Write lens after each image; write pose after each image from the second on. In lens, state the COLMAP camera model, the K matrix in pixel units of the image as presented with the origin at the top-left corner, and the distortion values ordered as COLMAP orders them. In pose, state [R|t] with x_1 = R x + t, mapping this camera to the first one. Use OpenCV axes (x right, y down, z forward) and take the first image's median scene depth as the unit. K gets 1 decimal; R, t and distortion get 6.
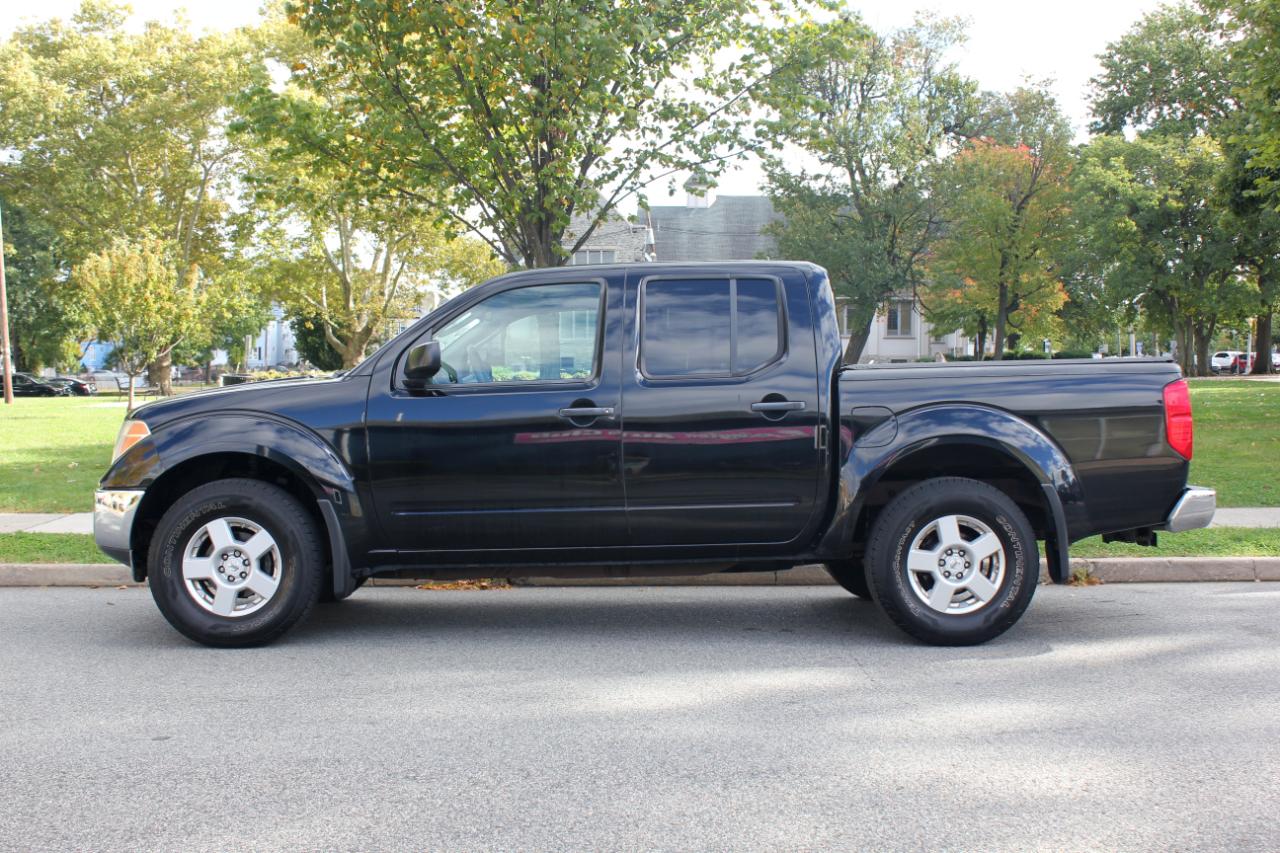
lens RADIAL K [[1394.8, 0, 656.1], [0, 1394.8, 478.8], [0, 0, 1]] dist [-0.053662, 0.000000]
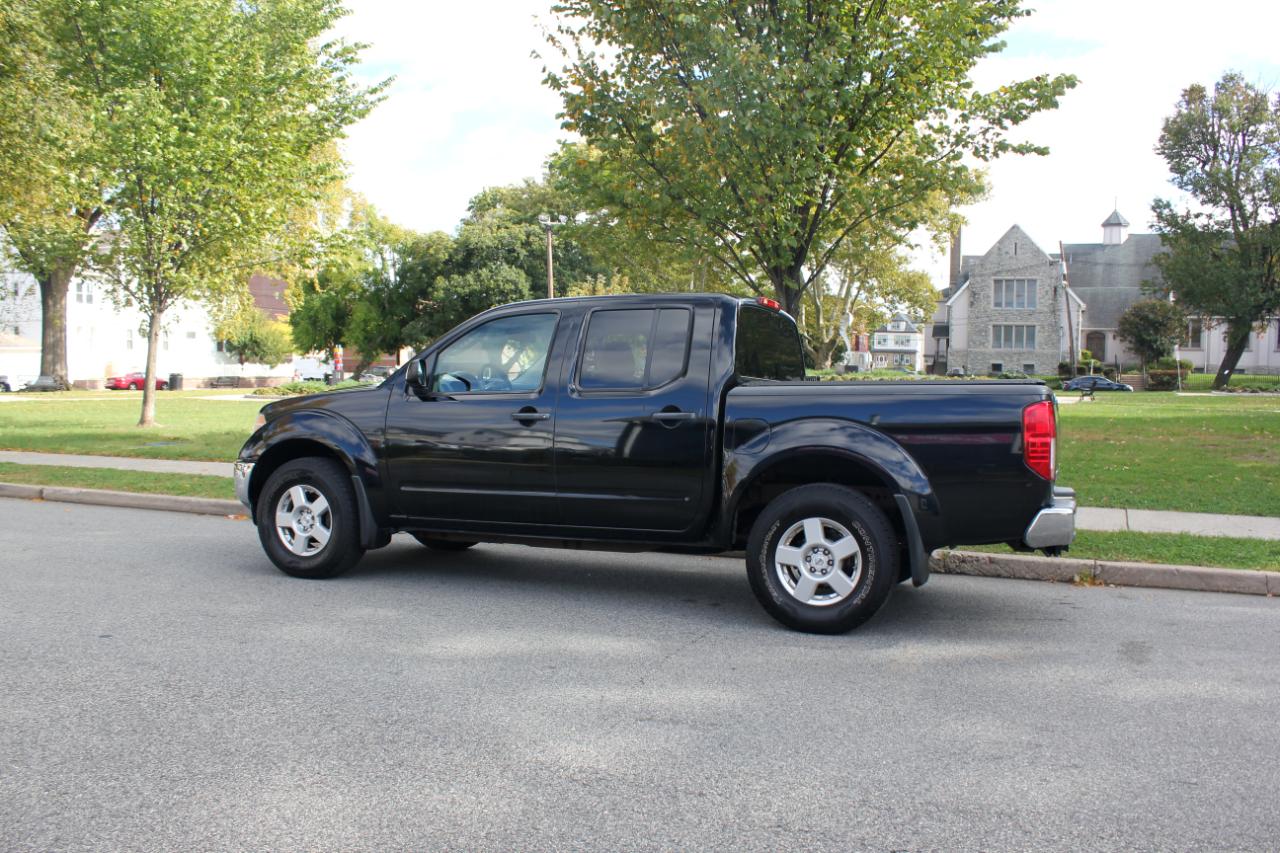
lens RADIAL K [[1064.0, 0, 674.4], [0, 1064.0, 458.3], [0, 0, 1]] dist [-0.131797, 0.089217]
pose [[0.925123, 0.044101, -0.377098, 0.426267], [-0.042448, 0.999018, 0.012697, -0.027577], [0.377288, 0.004261, 0.926086, 0.162463]]
